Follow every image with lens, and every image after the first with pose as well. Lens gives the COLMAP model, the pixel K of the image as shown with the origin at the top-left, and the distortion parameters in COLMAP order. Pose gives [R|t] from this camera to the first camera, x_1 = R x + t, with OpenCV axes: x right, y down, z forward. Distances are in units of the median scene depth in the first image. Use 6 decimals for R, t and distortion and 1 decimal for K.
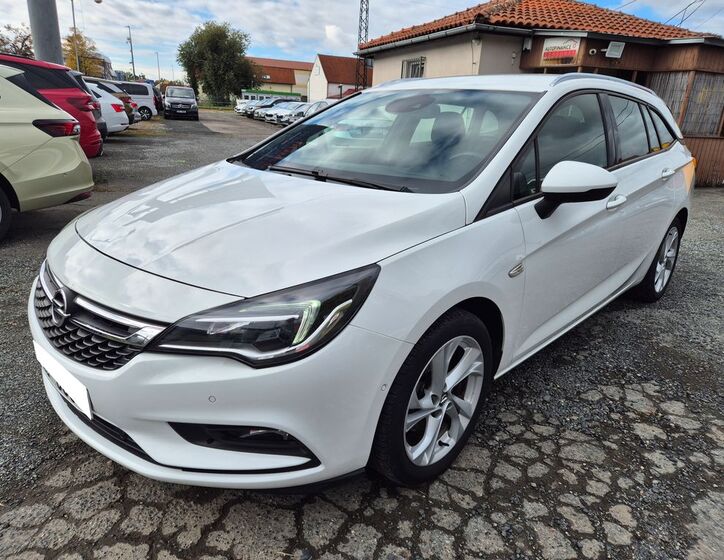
lens RADIAL K [[498.6, 0, 354.2], [0, 498.6, 276.3], [0, 0, 1]] dist [0.033113, -0.017460]
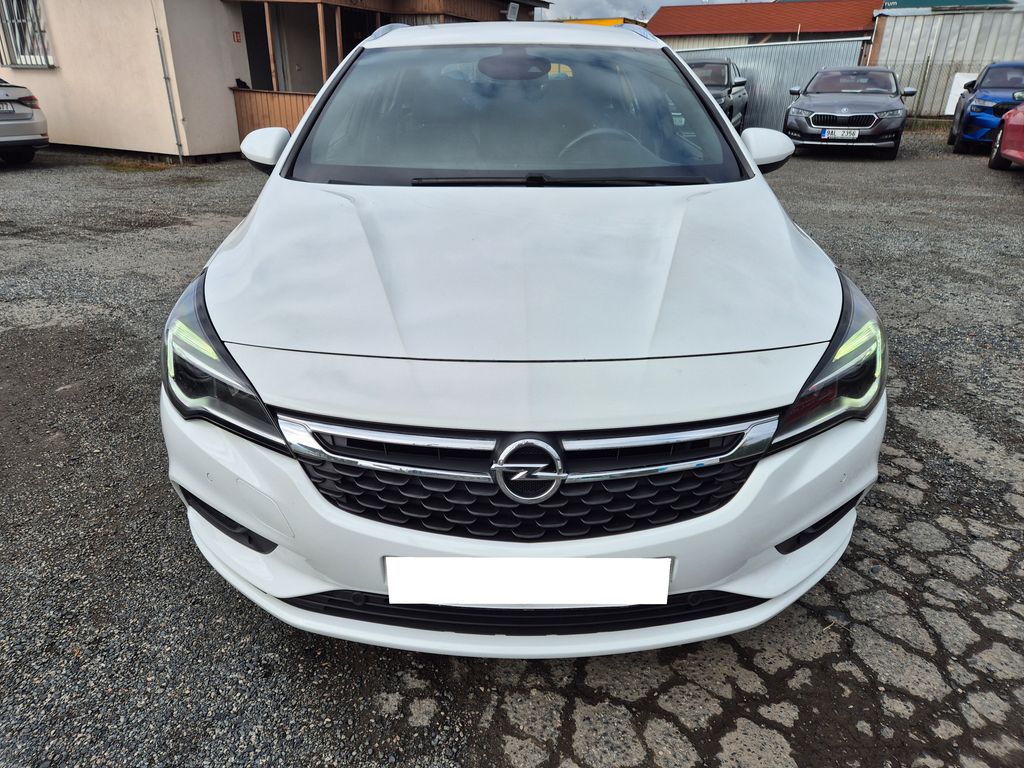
lens RADIAL K [[679.5, 0, 504.9], [0, 679.5, 385.3], [0, 0, 1]] dist [0.038040, -0.026347]
pose [[0.719516, -0.319083, 0.616833, -1.074278], [0.245230, 0.947717, 0.204193, -0.197119], [-0.649737, 0.004345, 0.760146, 0.455250]]
